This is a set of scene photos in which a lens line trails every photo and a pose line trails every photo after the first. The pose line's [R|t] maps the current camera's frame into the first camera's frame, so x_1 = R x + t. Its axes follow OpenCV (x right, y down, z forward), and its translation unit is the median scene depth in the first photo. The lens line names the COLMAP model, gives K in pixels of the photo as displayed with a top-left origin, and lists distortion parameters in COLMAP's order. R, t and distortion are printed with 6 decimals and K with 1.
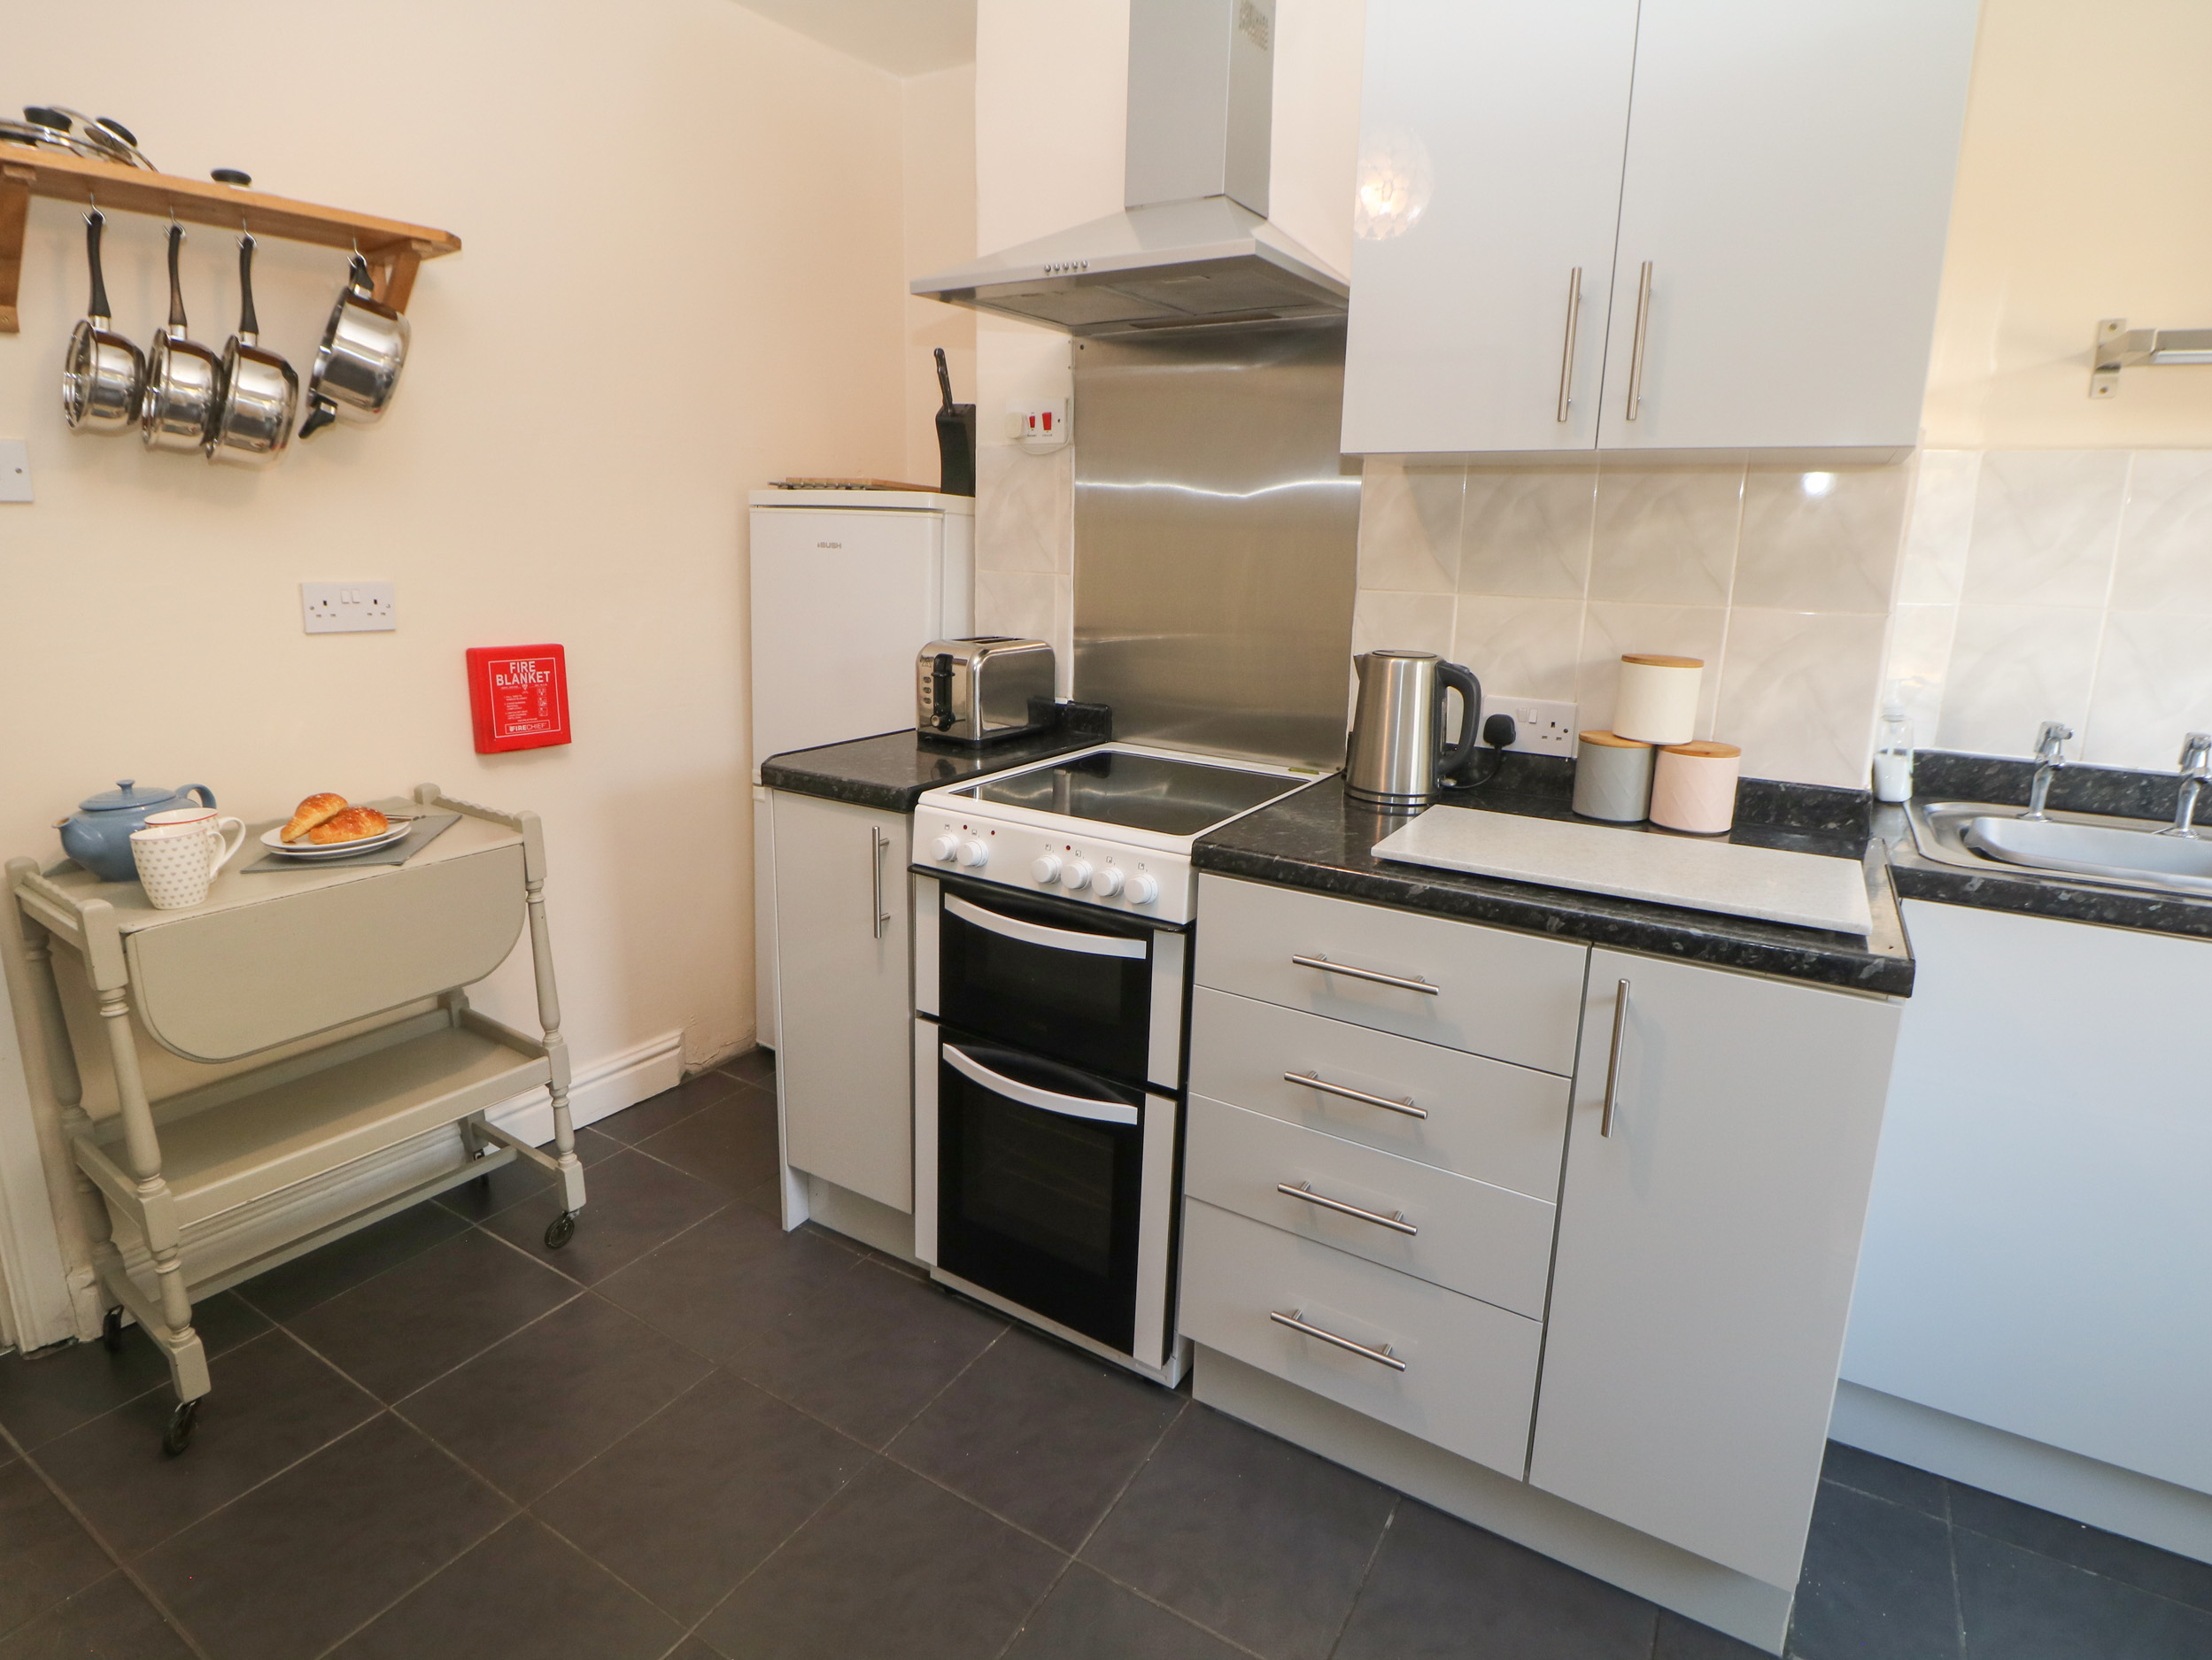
lens RADIAL K [[1182.0, 0, 1138.7], [0, 1182.0, 761.7], [0, 0, 1]] dist [0.006298, -0.016791]
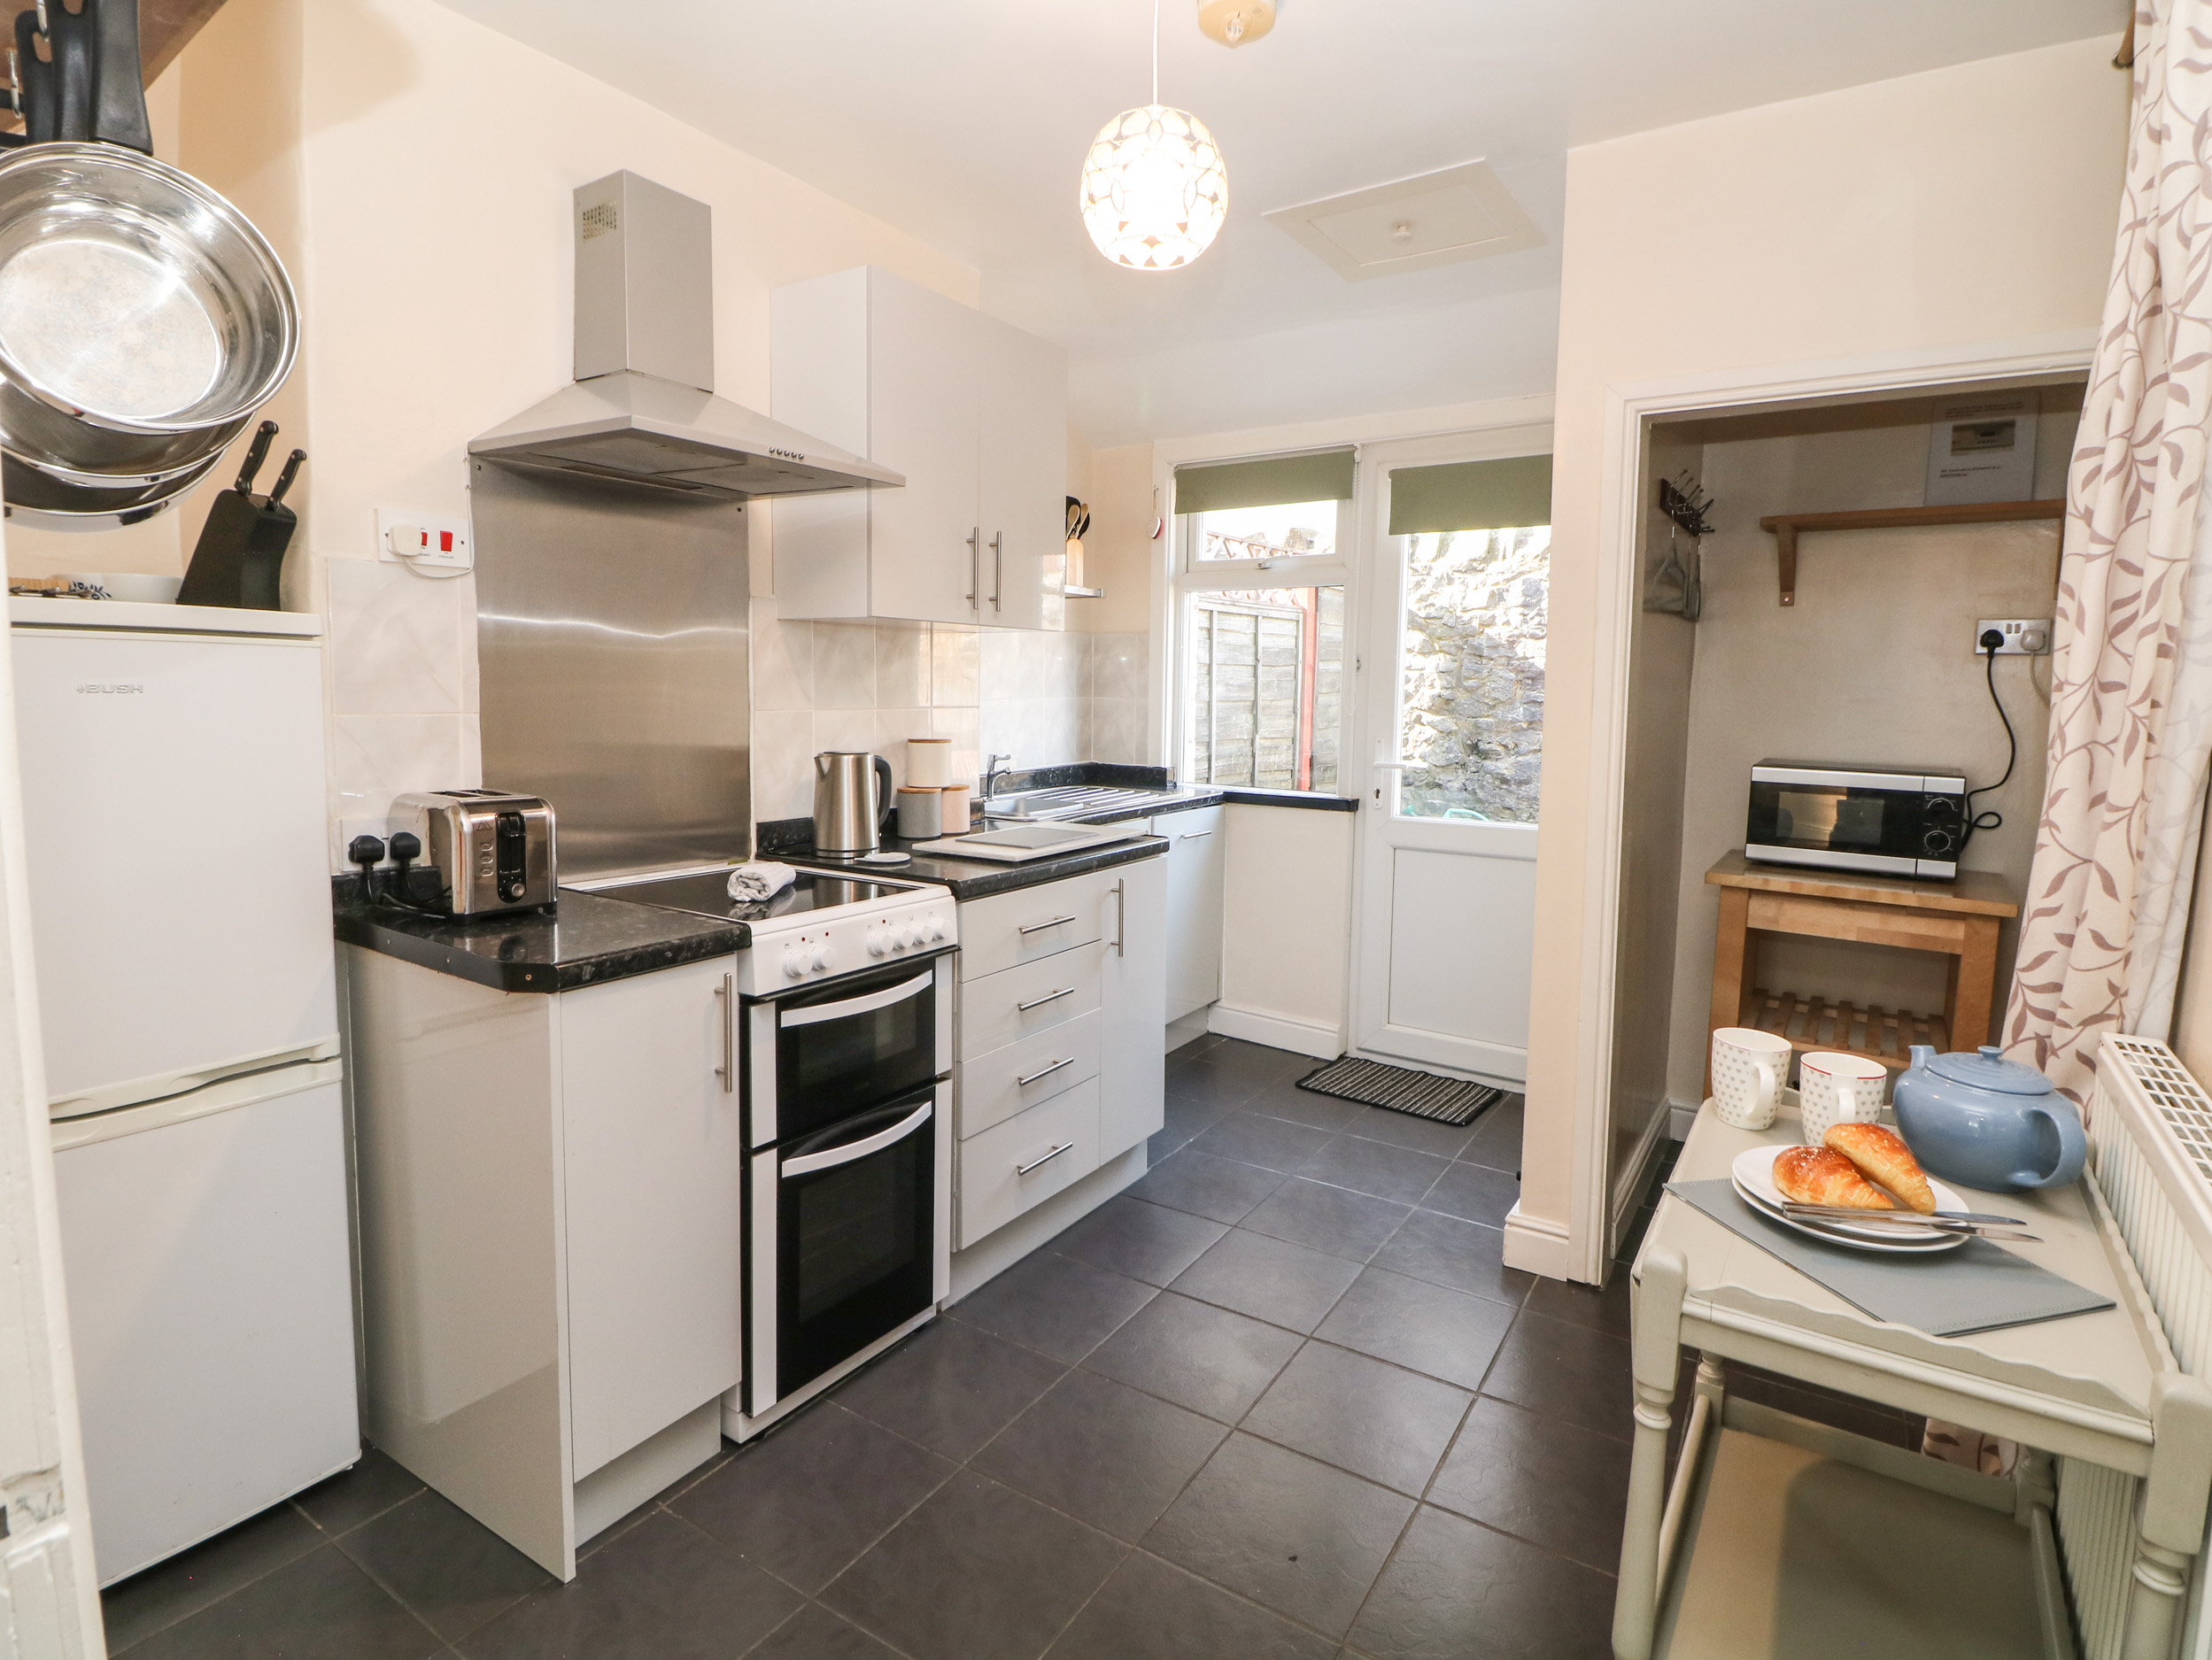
lens RADIAL K [[1182.0, 0, 1138.7], [0, 1182.0, 761.7], [0, 0, 1]] dist [0.006298, -0.016791]
pose [[-0.005750, -0.087909, 0.996112, -1.172727], [0.174272, 0.980797, 0.087564, -0.141262], [-0.984681, 0.174098, 0.009681, 0.630454]]
